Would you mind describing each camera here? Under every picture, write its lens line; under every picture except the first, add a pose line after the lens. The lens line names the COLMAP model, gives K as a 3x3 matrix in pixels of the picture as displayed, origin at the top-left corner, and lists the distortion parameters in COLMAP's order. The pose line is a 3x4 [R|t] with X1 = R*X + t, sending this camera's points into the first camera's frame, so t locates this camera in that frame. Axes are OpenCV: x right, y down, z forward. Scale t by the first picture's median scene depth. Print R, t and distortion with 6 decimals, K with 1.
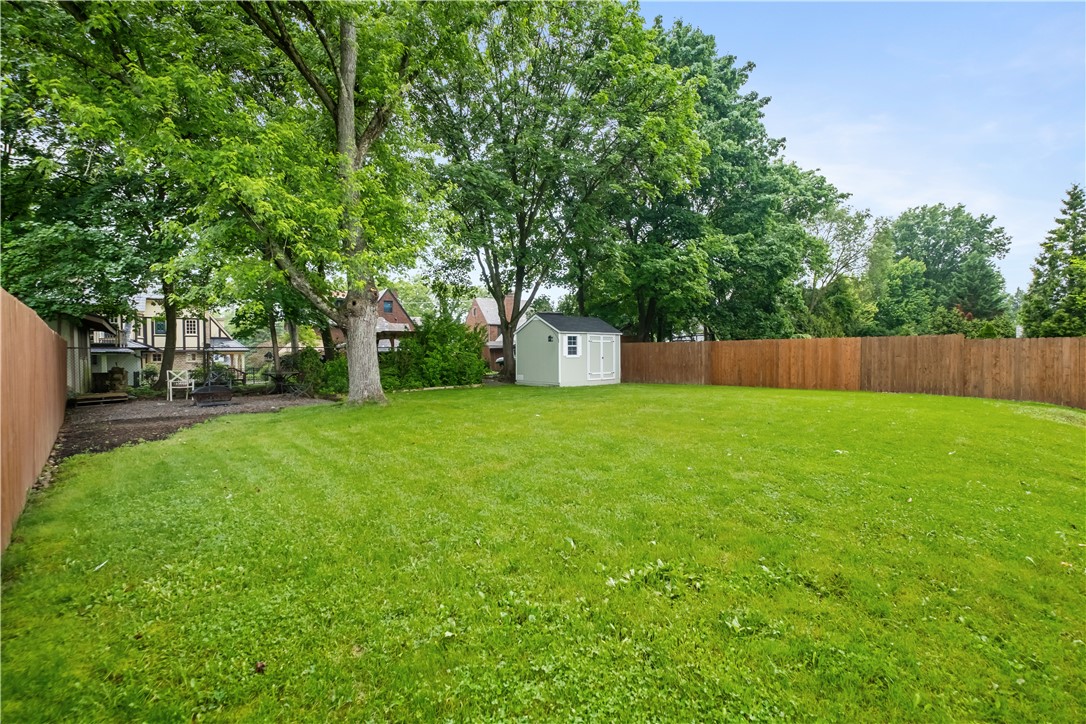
lens RADIAL K [[478.8, 0, 543.0], [0, 478.8, 362.0], [0, 0, 1]] dist [-0.001268, -0.000067]
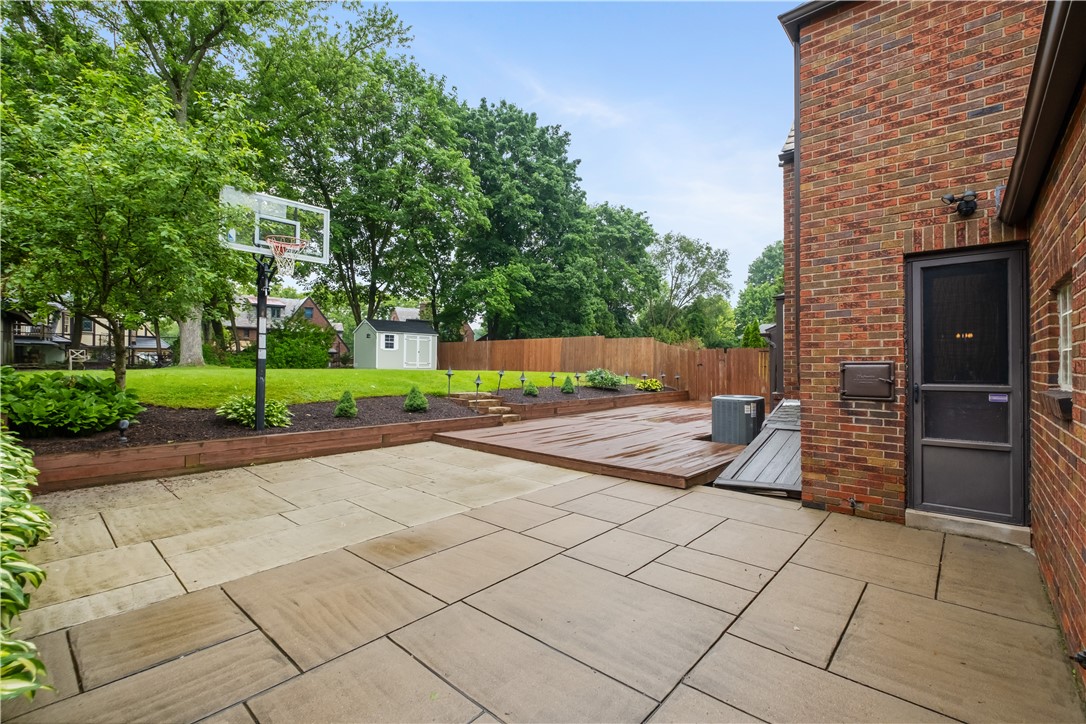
lens RADIAL K [[483.2, 0, 543.0], [0, 483.2, 362.0], [0, 0, 1]] dist [0.000910, -0.000039]
pose [[0.997905, 0.020576, 0.061345, 0.413664], [-0.018853, 0.999415, -0.028546, 0.054620], [-0.061897, 0.027329, 0.997708, -0.404669]]
